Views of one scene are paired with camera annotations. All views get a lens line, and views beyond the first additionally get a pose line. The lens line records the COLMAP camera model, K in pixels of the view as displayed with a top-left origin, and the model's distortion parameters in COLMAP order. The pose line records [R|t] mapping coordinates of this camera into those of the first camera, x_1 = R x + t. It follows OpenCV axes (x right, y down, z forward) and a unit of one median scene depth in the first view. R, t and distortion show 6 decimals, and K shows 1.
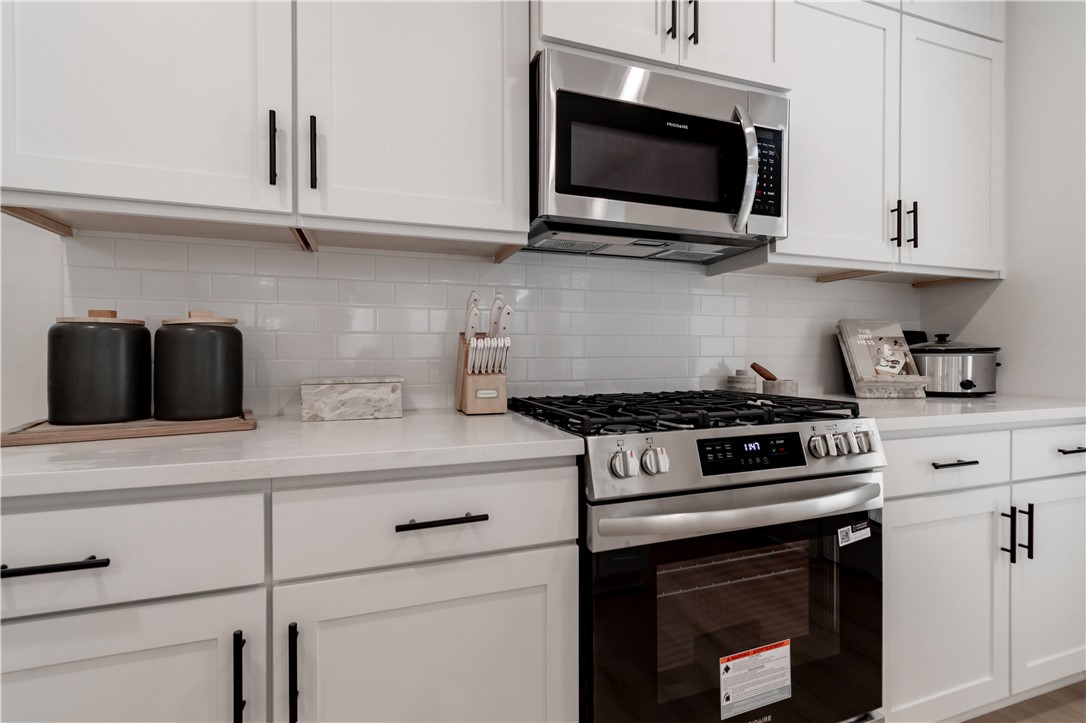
lens RADIAL K [[498.2, 0, 545.4], [0, 498.2, 363.8], [0, 0, 1]] dist [0.001961, -0.001096]
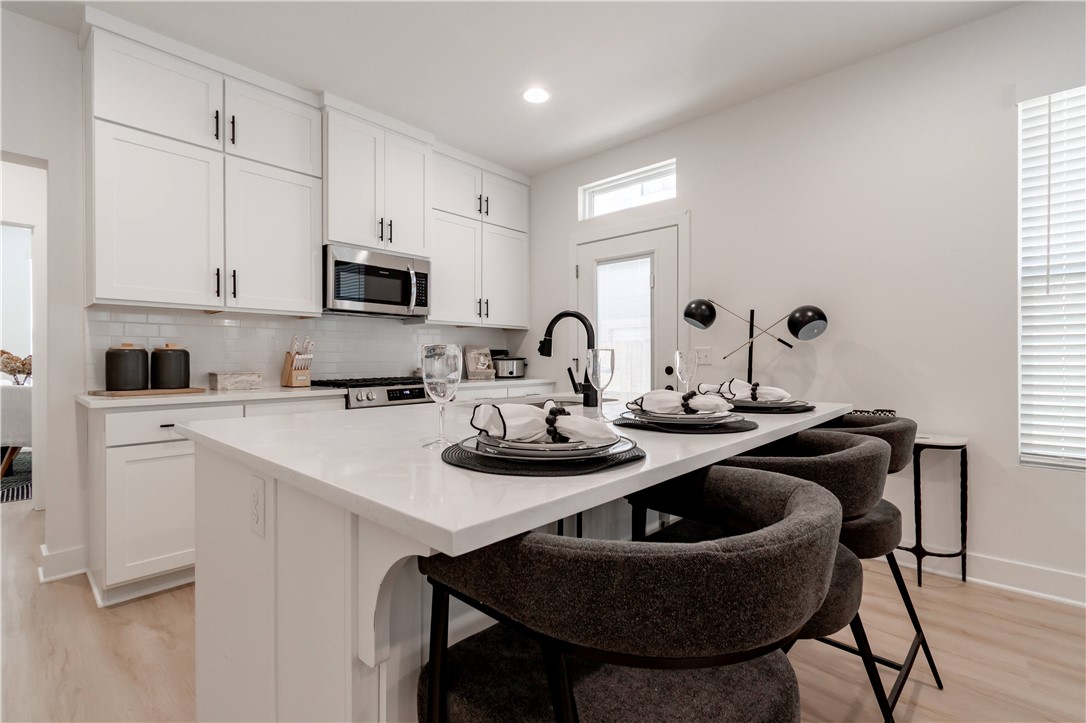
lens RADIAL K [[498.2, 0, 544.3], [0, 498.2, 359.9], [0, 0, 1]] dist [0.001961, -0.001096]
pose [[0.883577, -0.000457, 0.468287, -0.208452], [0.006286, 0.999921, -0.010886, 0.006903], [-0.468245, 0.012562, 0.883510, -1.646466]]
